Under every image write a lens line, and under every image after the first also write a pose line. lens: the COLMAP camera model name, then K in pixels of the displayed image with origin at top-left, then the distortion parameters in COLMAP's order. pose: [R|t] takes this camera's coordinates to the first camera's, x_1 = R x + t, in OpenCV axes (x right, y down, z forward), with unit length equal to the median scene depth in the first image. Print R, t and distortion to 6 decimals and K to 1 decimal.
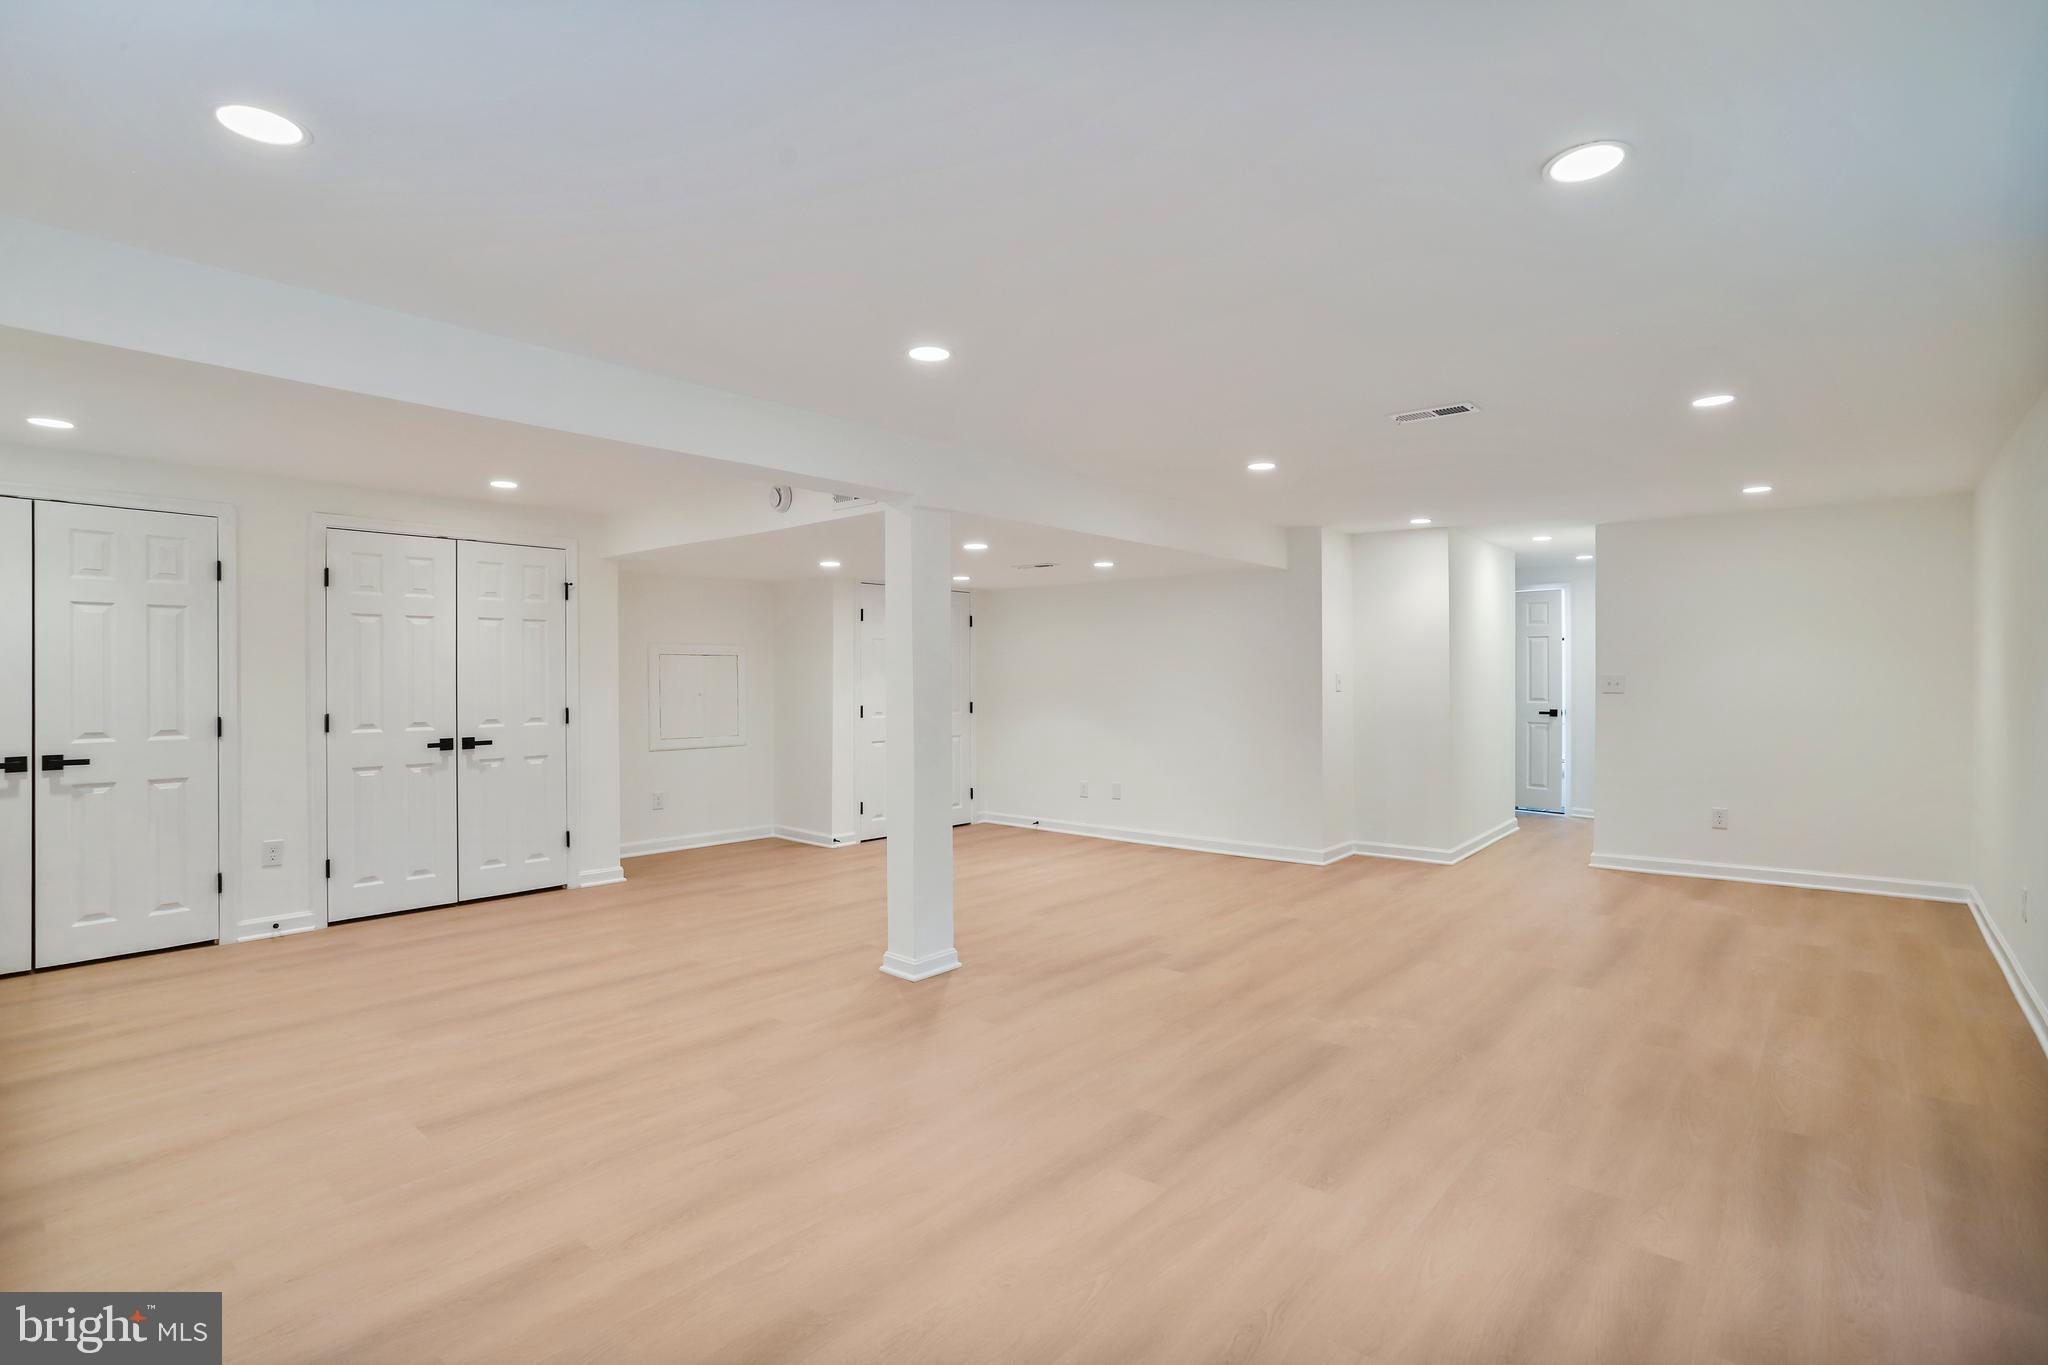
lens RADIAL K [[1010.3, 0, 1021.7], [0, 1010.3, 669.5], [0, 0, 1]] dist [-0.046941, 0.024171]
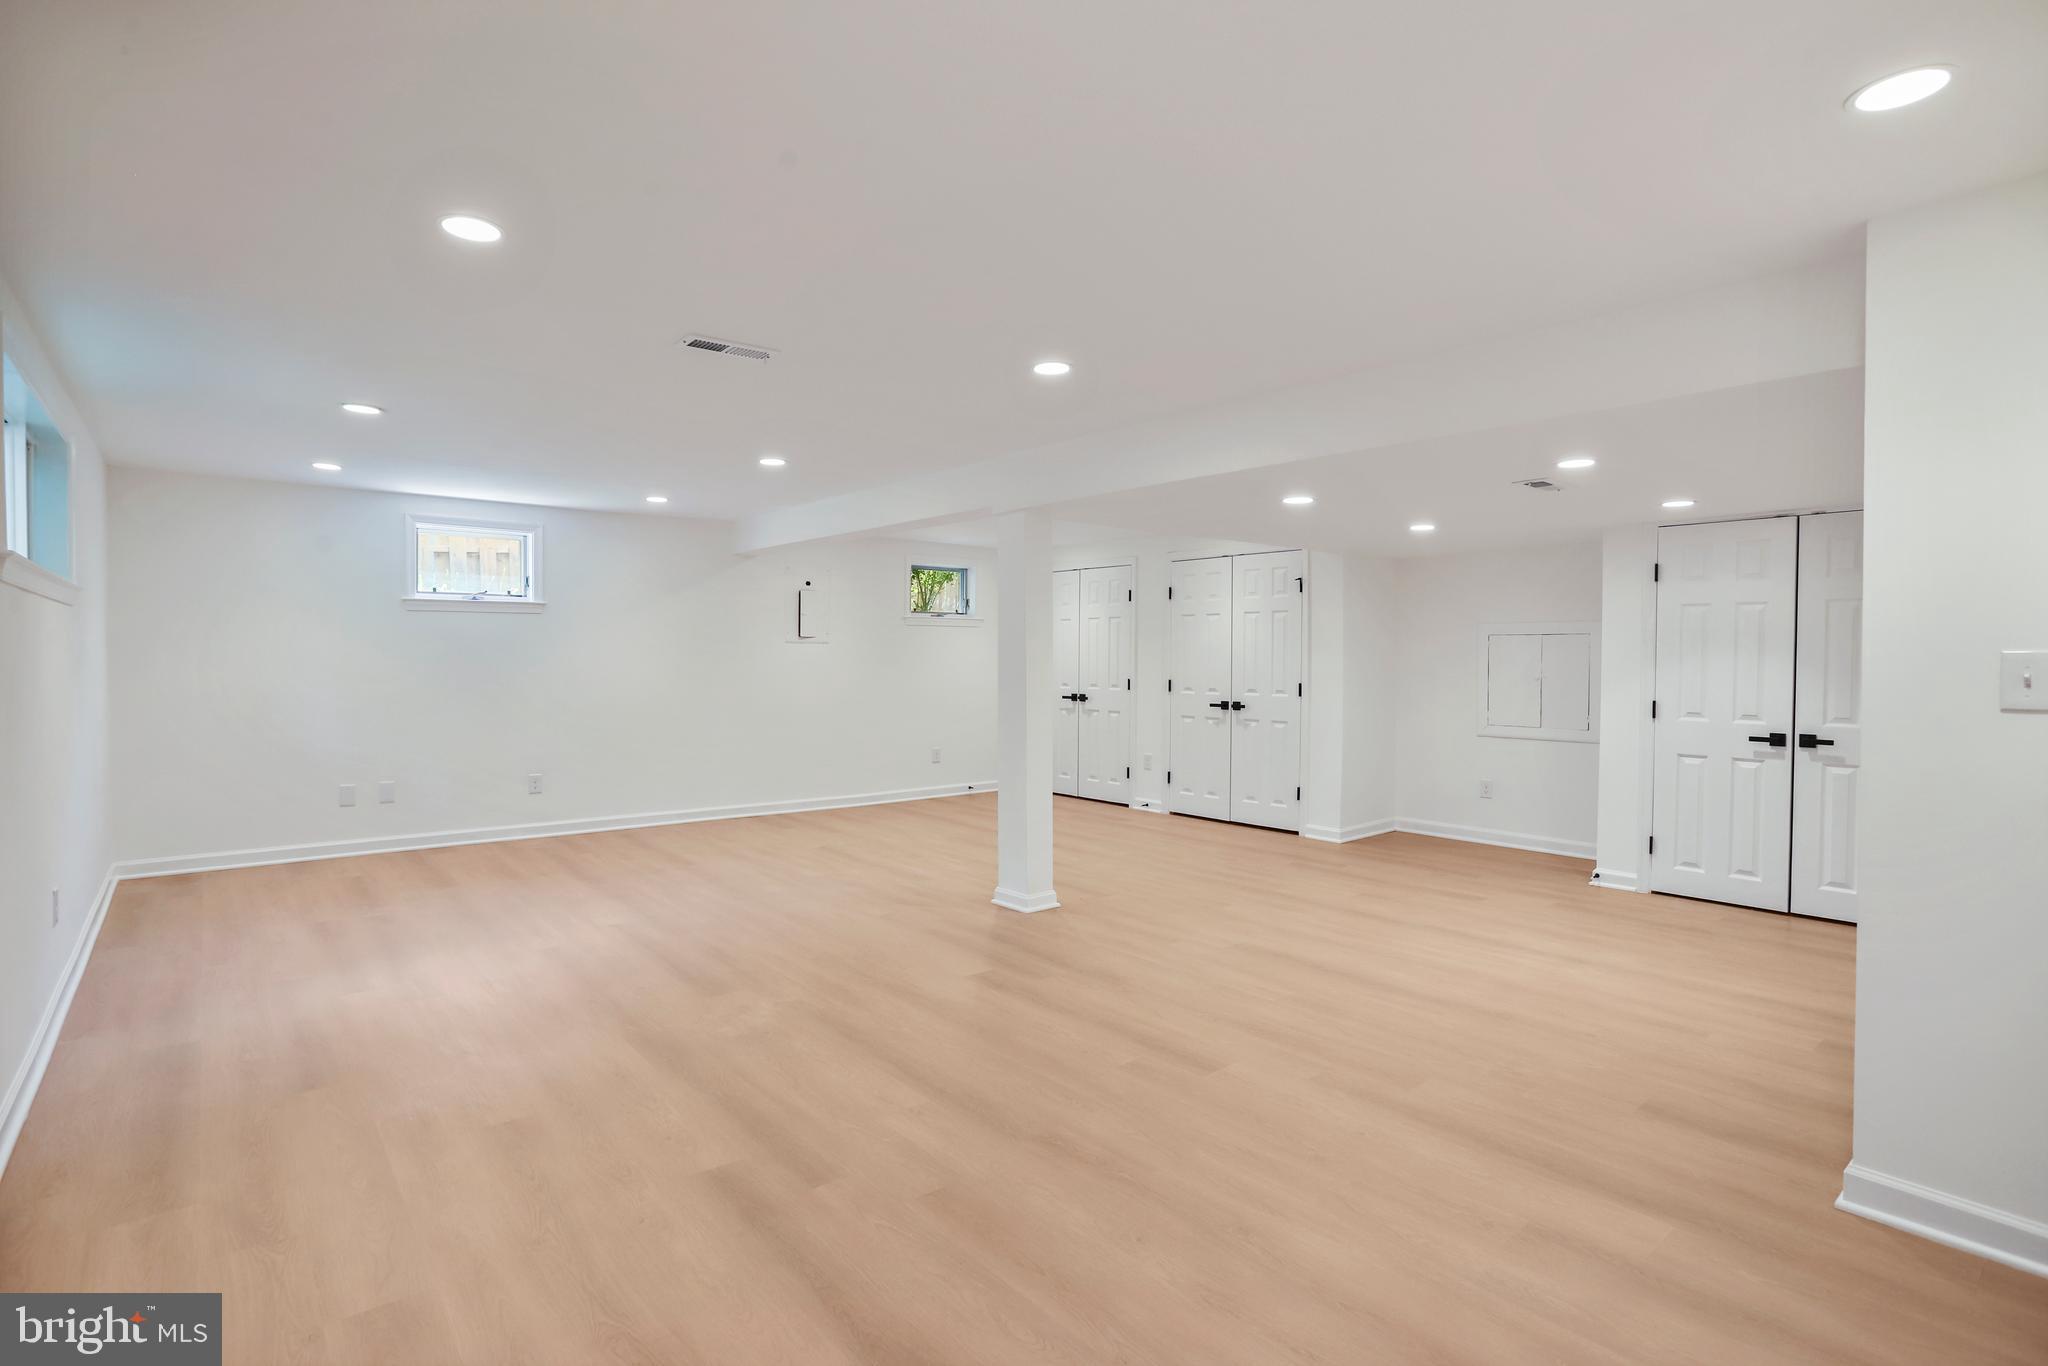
lens RADIAL K [[1010.3, 0, 1023.9], [0, 1010.3, 685.1], [0, 0, 1]] dist [-0.046941, 0.024171]
pose [[-0.179245, 0.029171, -0.983372, 0.816174], [-0.005974, 0.999510, 0.030739, 0.005231], [0.983786, 0.011385, -0.178983, 0.942359]]
